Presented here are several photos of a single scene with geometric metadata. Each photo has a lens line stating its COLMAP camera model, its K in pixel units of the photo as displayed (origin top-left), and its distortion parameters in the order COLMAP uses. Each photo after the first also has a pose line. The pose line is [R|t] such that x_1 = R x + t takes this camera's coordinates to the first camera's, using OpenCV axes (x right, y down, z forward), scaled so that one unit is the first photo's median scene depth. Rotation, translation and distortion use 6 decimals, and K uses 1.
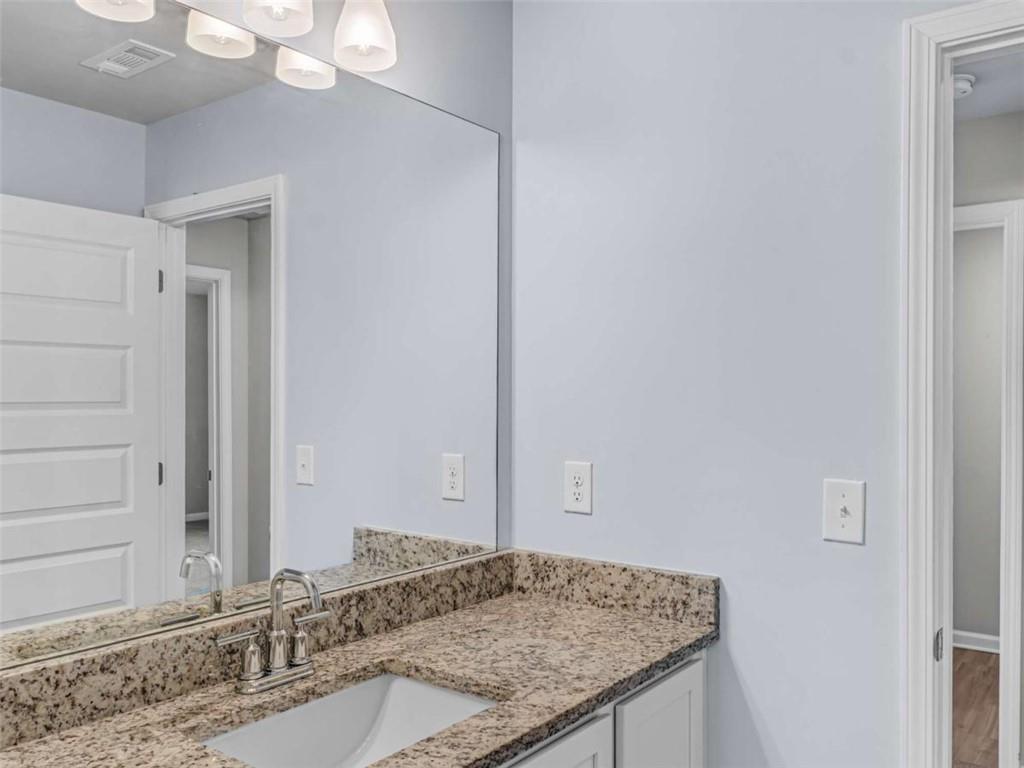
lens RADIAL K [[846.2, 0, 512.0], [0, 846.2, 384.0], [0, 0, 1]] dist [0.004883, -0.010472]
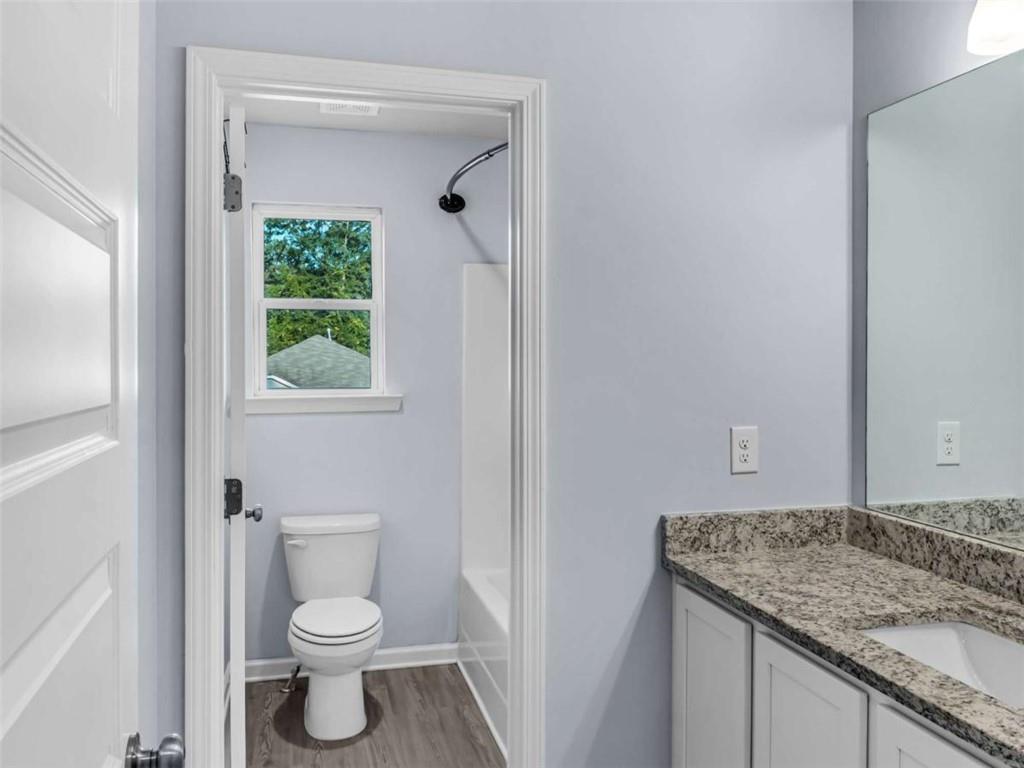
lens RADIAL K [[810.7, 0, 516.2], [0, 810.7, 361.4], [0, 0, 1]] dist [-0.007046, -0.007432]
pose [[-0.624847, -0.006523, -0.780720, 1.066721], [0.000278, 0.999963, -0.008576, 0.020216], [0.780747, -0.005576, -0.624822, 1.228123]]
